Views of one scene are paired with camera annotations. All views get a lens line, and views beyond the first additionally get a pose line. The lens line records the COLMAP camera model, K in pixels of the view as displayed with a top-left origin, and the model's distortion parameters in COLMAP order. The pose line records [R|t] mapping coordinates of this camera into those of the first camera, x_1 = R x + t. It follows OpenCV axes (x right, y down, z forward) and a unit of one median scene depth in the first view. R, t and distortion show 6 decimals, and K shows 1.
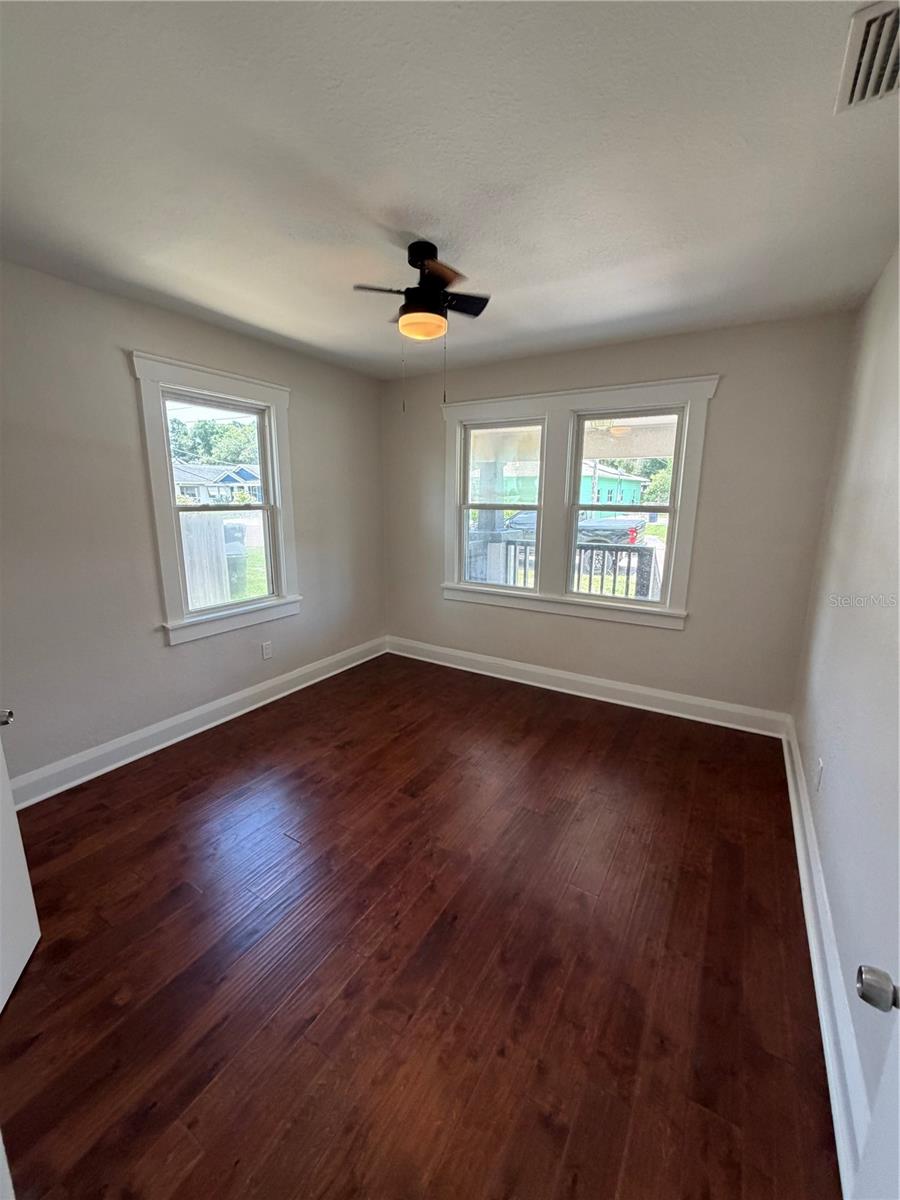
lens RADIAL K [[478.6, 0, 448.9], [0, 478.6, 595.0], [0, 0, 1]] dist [-0.000671, -0.000217]
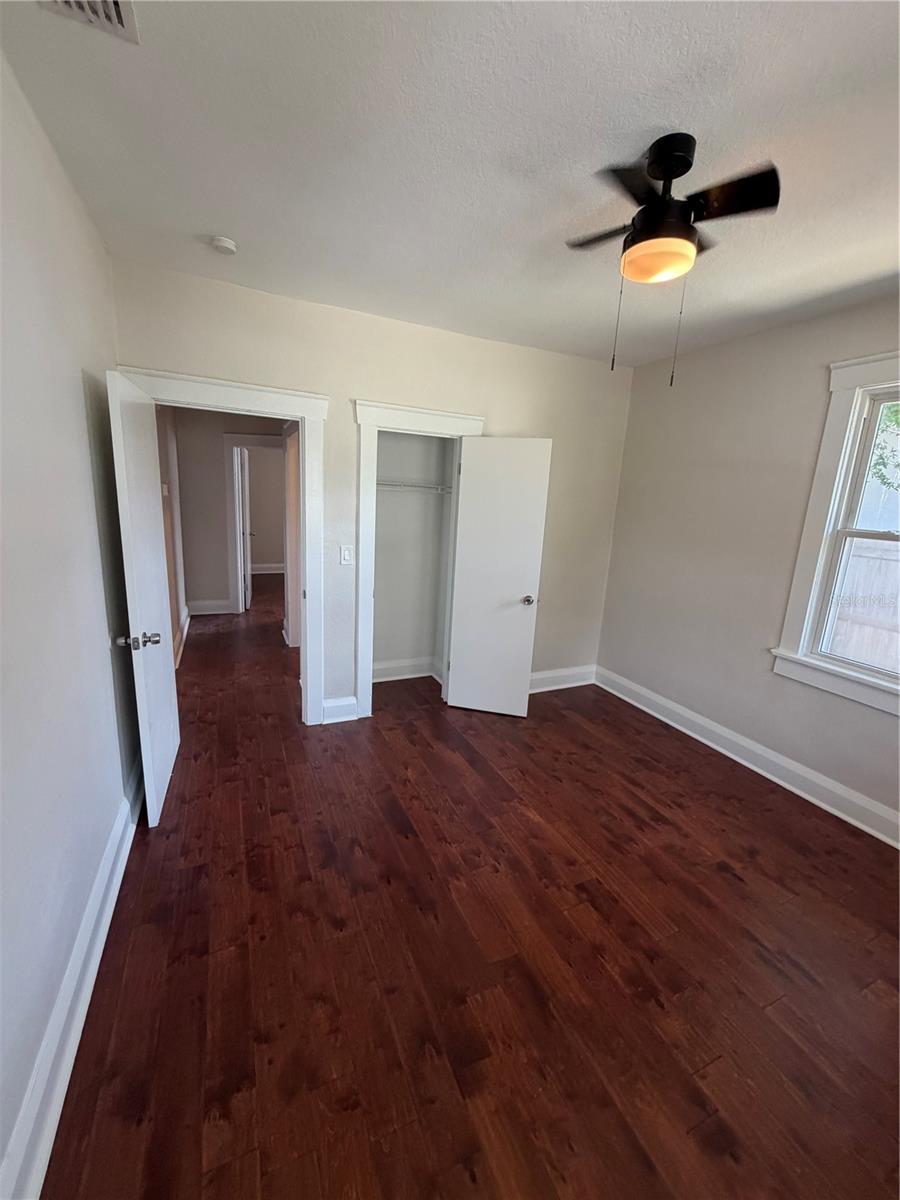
lens RADIAL K [[478.6, 0, 448.9], [0, 478.6, 595.0], [0, 0, 1]] dist [-0.000671, -0.000217]
pose [[-0.557408, 0.134405, -0.819287, 0.650967], [-0.227776, 0.924188, 0.306584, -0.219137], [0.798382, 0.357507, -0.484536, 1.090615]]
